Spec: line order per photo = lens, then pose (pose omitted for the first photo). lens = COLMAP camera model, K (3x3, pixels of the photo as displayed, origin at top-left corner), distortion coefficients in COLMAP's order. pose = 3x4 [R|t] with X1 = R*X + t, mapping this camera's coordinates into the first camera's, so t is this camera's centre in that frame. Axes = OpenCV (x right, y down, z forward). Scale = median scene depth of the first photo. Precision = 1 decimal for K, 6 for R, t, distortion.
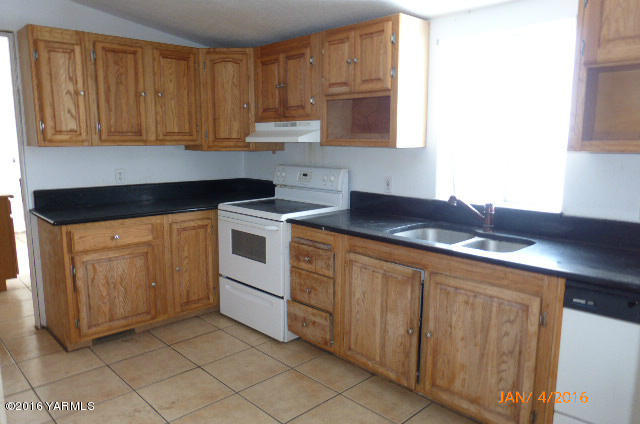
lens RADIAL K [[466.9, 0, 320.0], [0, 466.9, 212.0], [0, 0, 1]] dist [-0.009167, -0.005473]
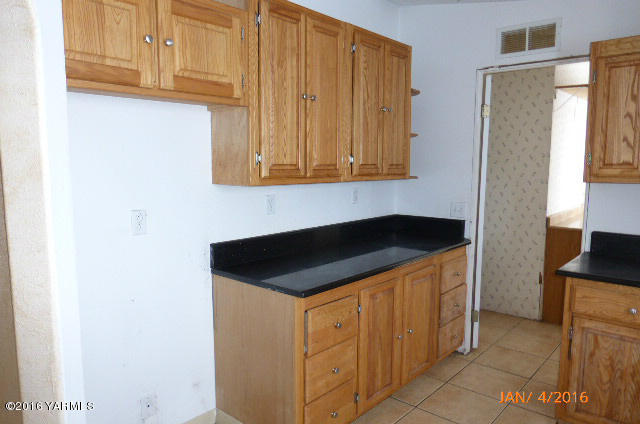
lens RADIAL K [[466.9, 0, 320.0], [0, 466.9, 212.0], [0, 0, 1]] dist [-0.009167, -0.005473]
pose [[0.097951, 0.102429, -0.989906, 0.204532], [-0.168088, 0.982101, 0.084989, -0.075024], [0.980894, 0.158066, 0.113415, 0.422959]]
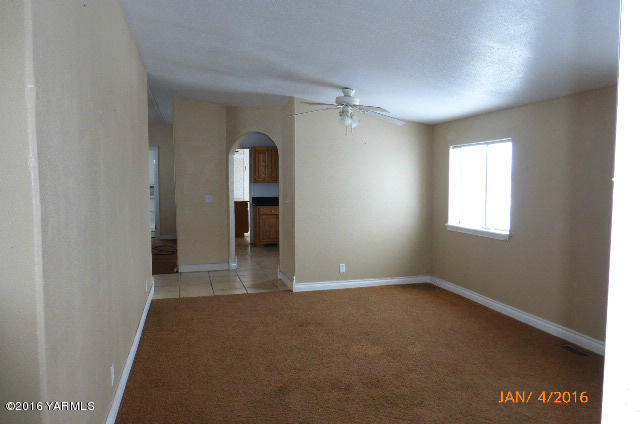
lens RADIAL K [[466.9, 0, 320.0], [0, 466.9, 212.0], [0, 0, 1]] dist [-0.009167, -0.005473]
pose [[0.884729, 0.026006, -0.465379, 1.302544], [-0.071039, 0.994301, -0.079490, 0.283829], [0.460660, 0.103387, 0.881535, -1.608878]]
